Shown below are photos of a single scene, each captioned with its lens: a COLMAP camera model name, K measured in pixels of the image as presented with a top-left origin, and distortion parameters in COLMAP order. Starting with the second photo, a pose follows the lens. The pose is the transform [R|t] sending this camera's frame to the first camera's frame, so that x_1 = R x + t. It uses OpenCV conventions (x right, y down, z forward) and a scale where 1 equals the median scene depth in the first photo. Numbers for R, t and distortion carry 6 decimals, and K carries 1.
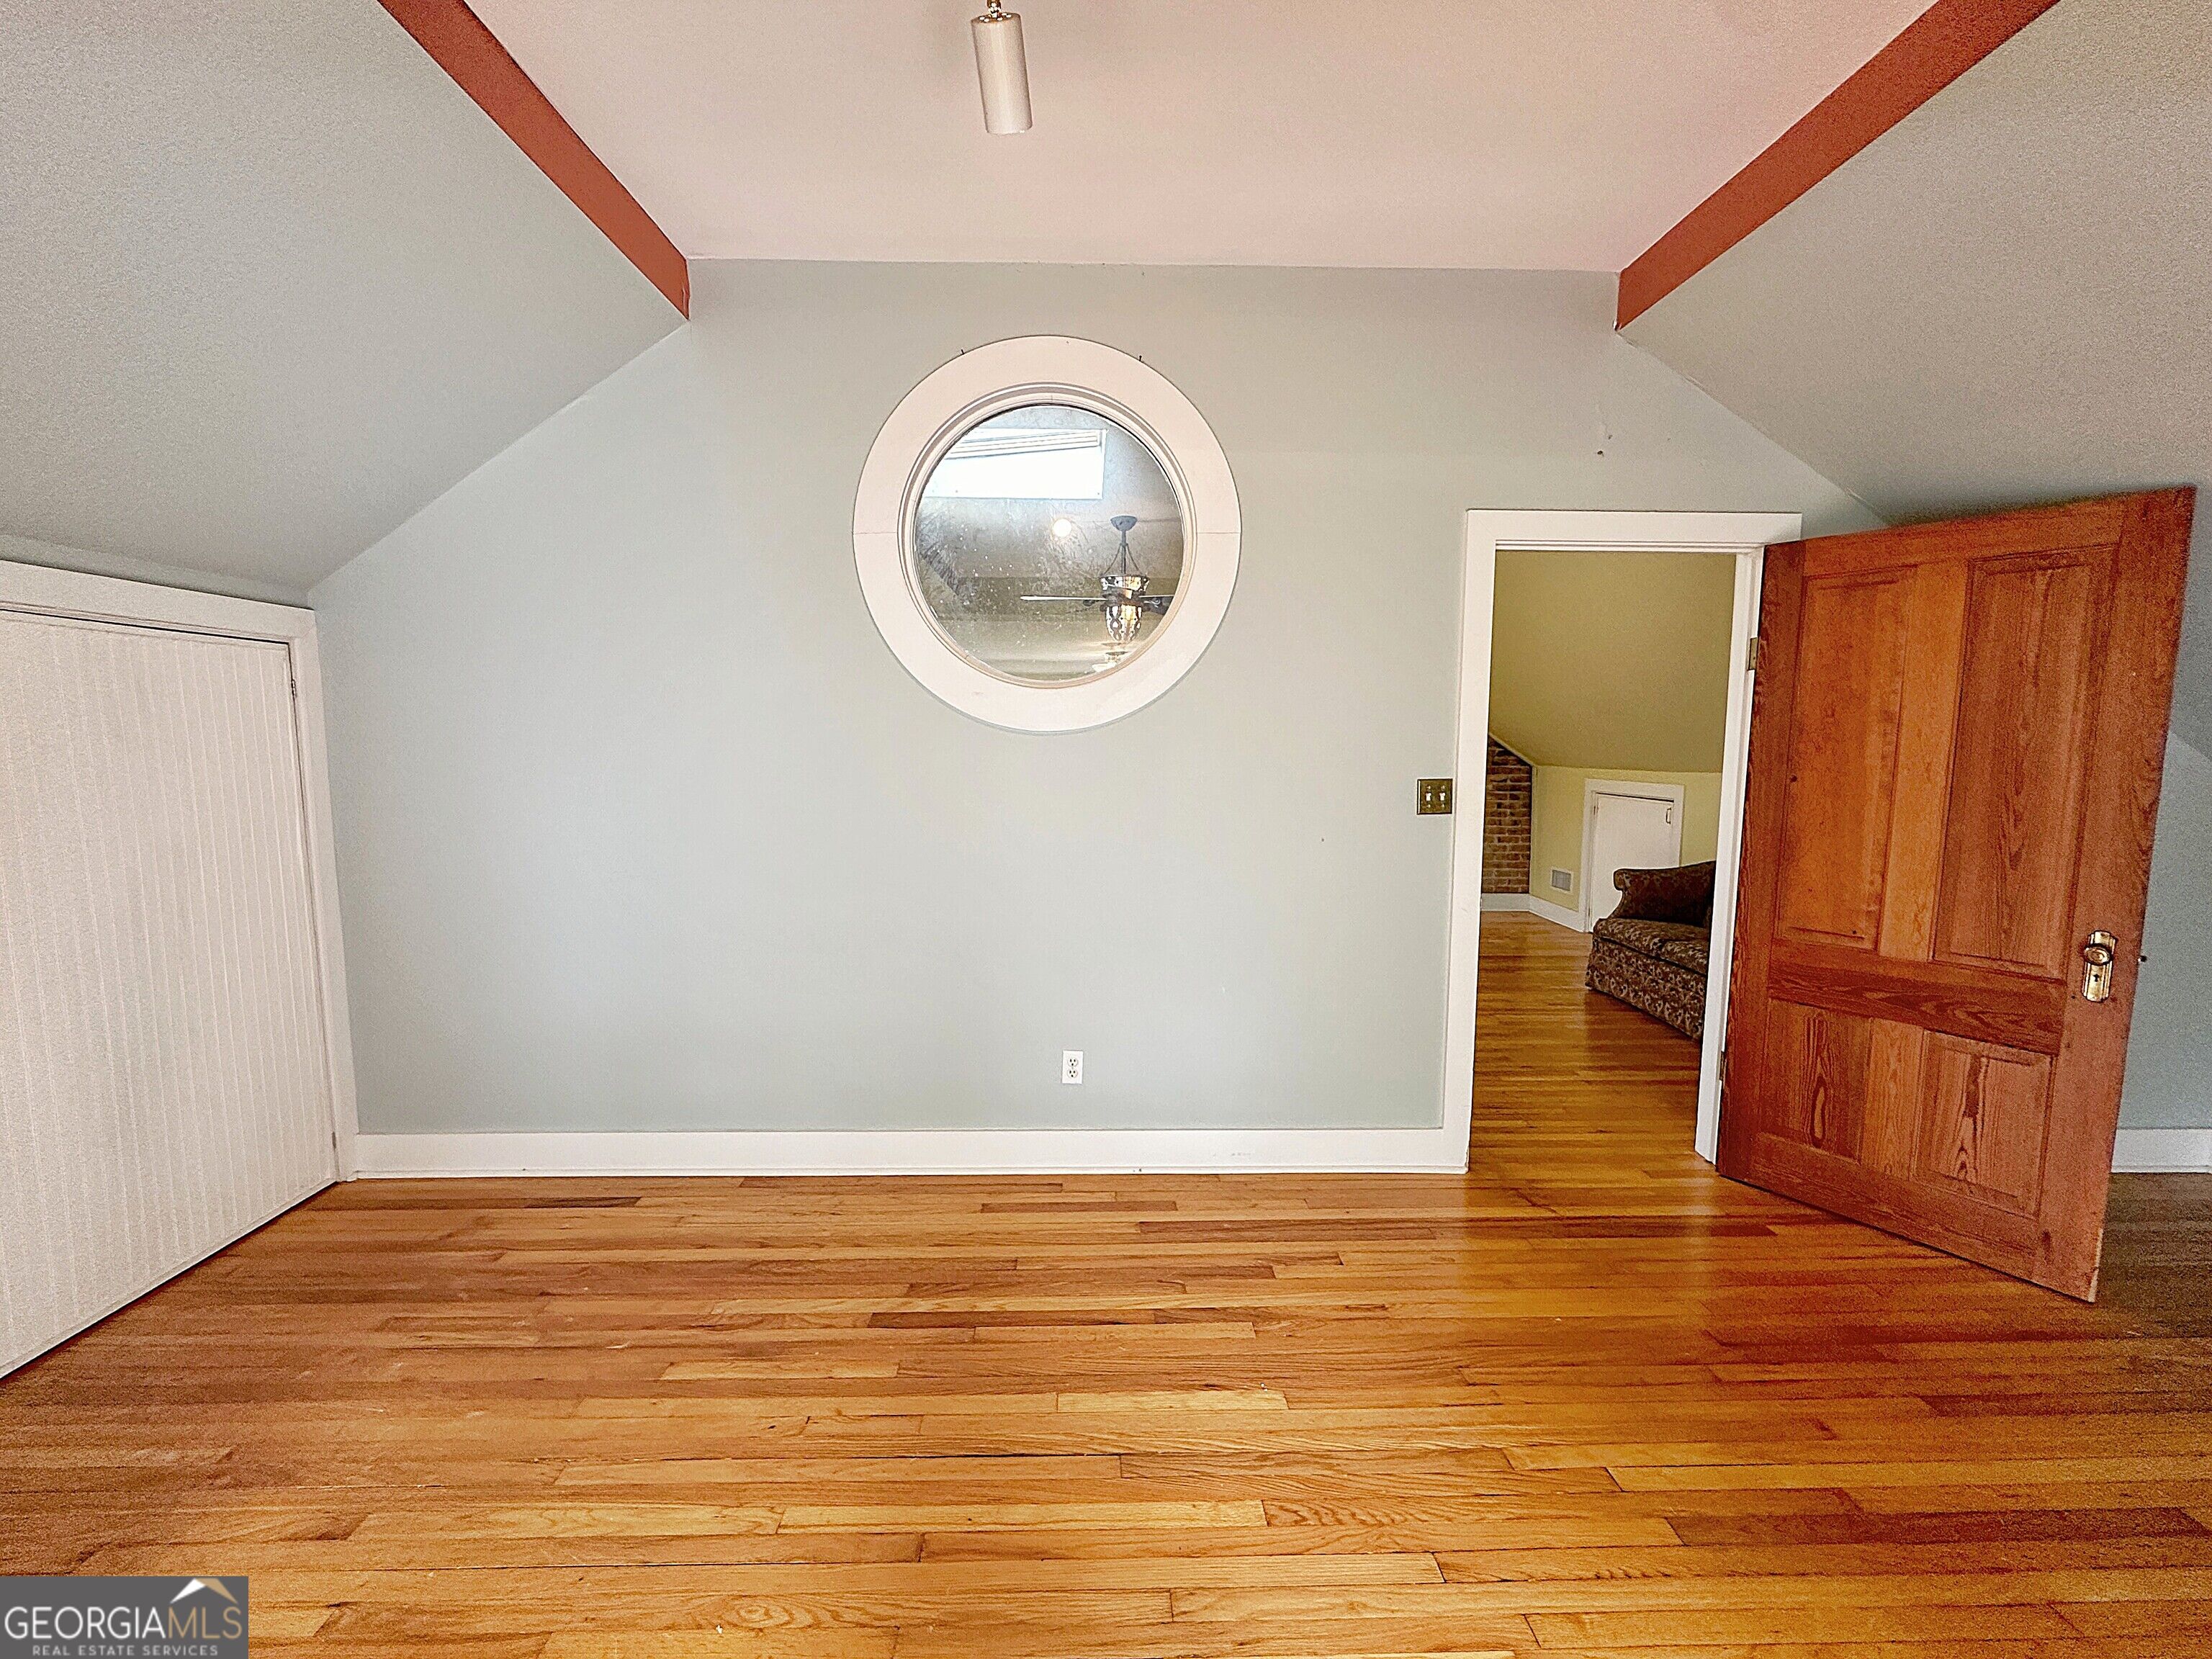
lens RADIAL K [[887.7, 0, 1104.5], [0, 887.7, 825.0], [0, 0, 1]] dist [-0.003466, 0.000239]
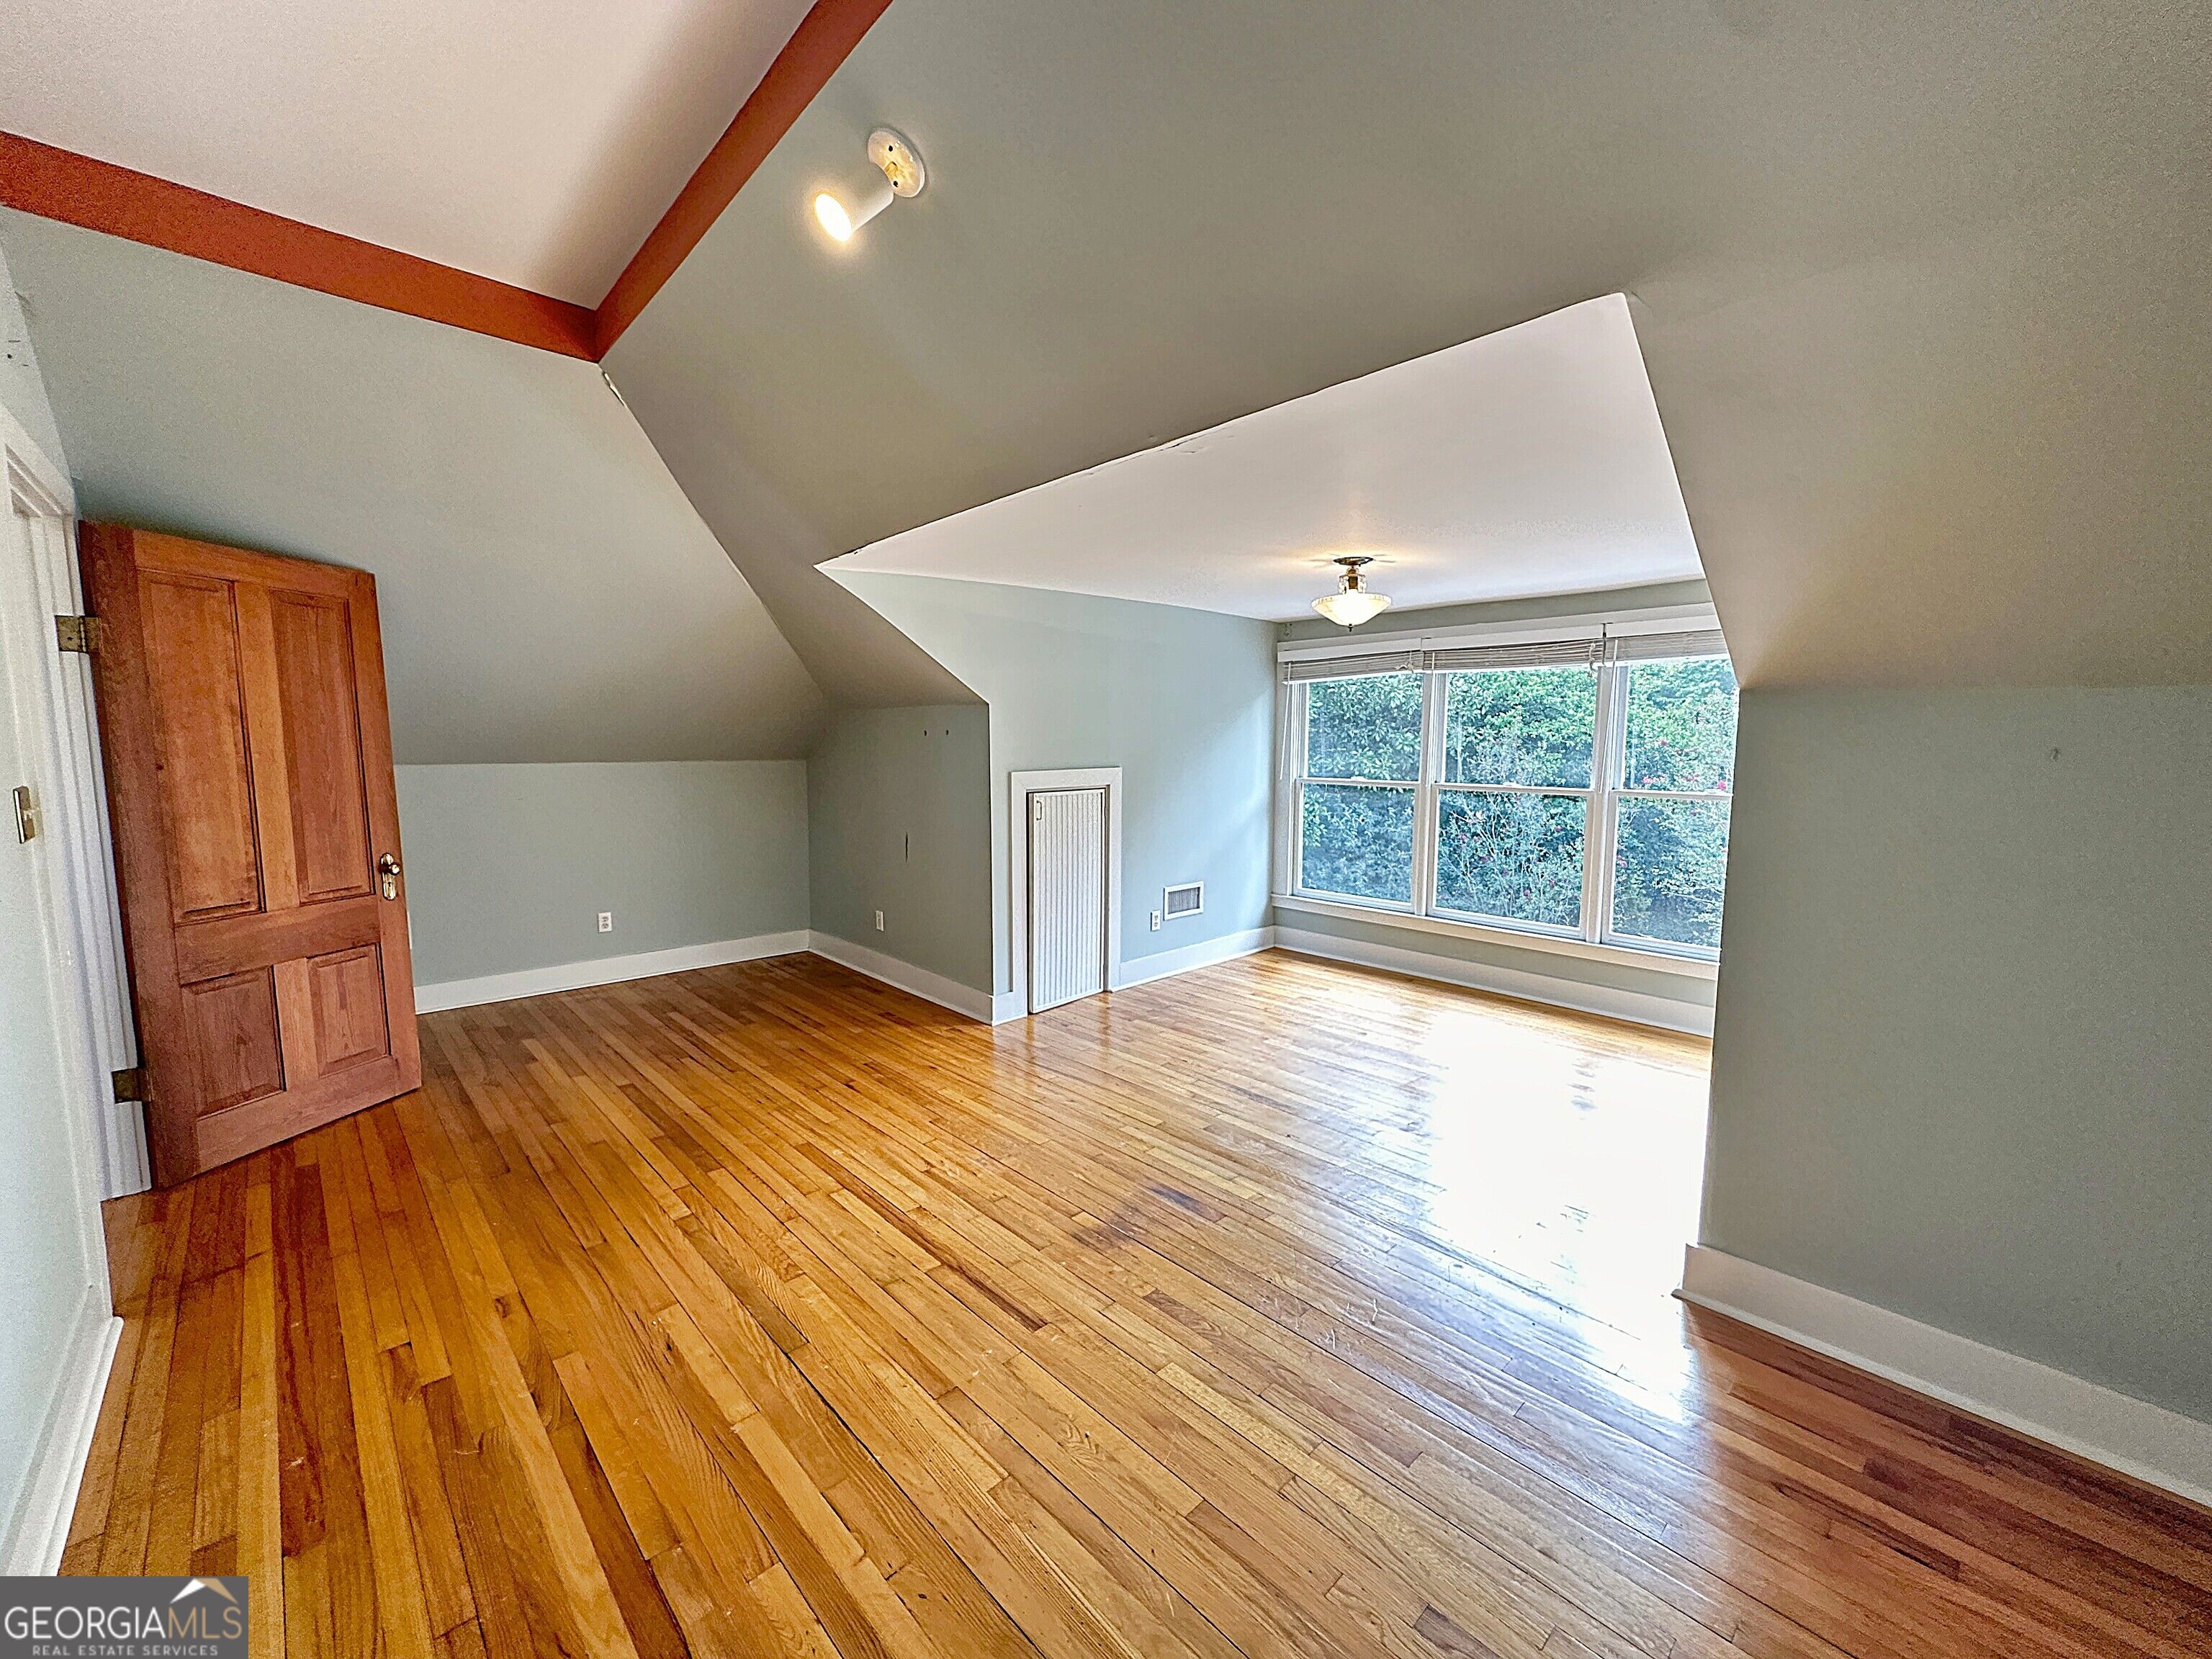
lens RADIAL K [[887.7, 0, 1104.5], [0, 887.7, 825.0], [0, 0, 1]] dist [-0.003466, 0.000239]
pose [[-0.673547, -0.075217, 0.735307, -0.798705], [0.068057, 0.984272, 0.163025, -0.091113], [-0.736004, 0.159848, -0.657834, 1.023147]]
